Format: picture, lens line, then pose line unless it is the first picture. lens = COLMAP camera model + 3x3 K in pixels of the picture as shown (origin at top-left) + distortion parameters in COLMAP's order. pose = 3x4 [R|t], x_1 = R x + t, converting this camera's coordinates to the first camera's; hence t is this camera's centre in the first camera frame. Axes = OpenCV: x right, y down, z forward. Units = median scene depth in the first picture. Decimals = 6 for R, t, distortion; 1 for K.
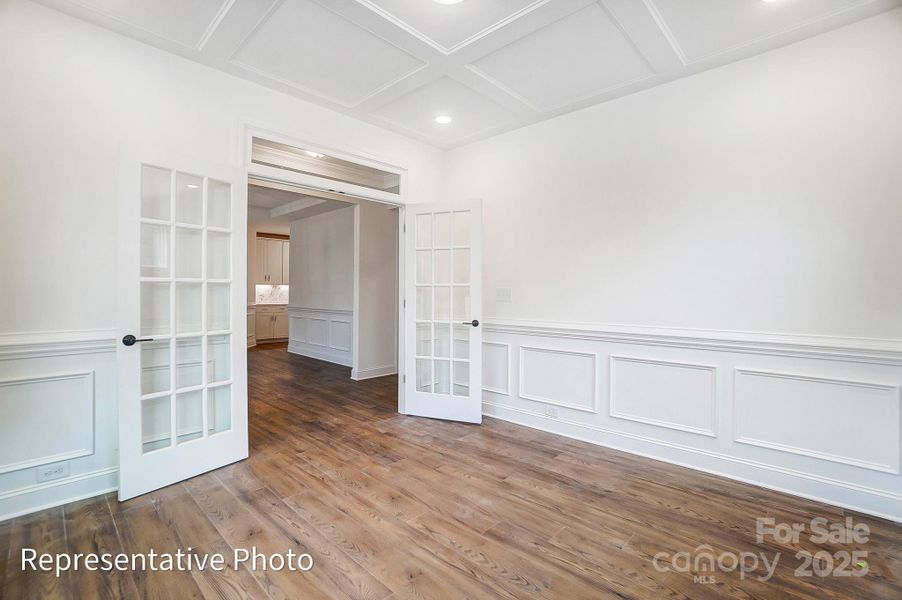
lens RADIAL K [[406.6, 0, 450.5], [0, 406.6, 305.8], [0, 0, 1]] dist [-0.073762, 0.030914]
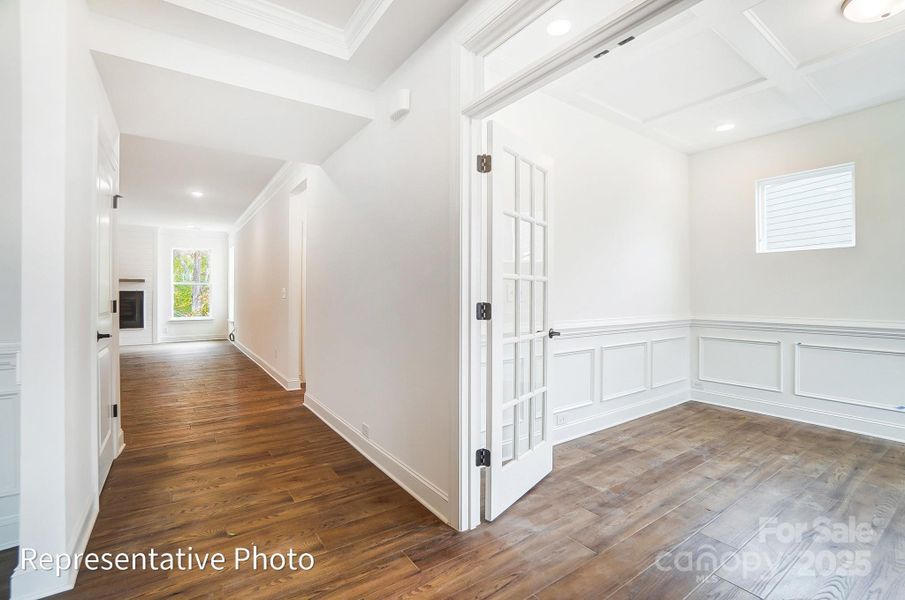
lens RADIAL K [[407.9, 0, 452.0], [0, 407.9, 305.8], [0, 0, 1]] dist [-0.073762, 0.030914]
pose [[0.195924, -0.047353, 0.979475, -0.872092], [0.014327, 0.998865, 0.045424, -0.063125], [-0.980514, 0.005133, 0.196381, 1.300596]]
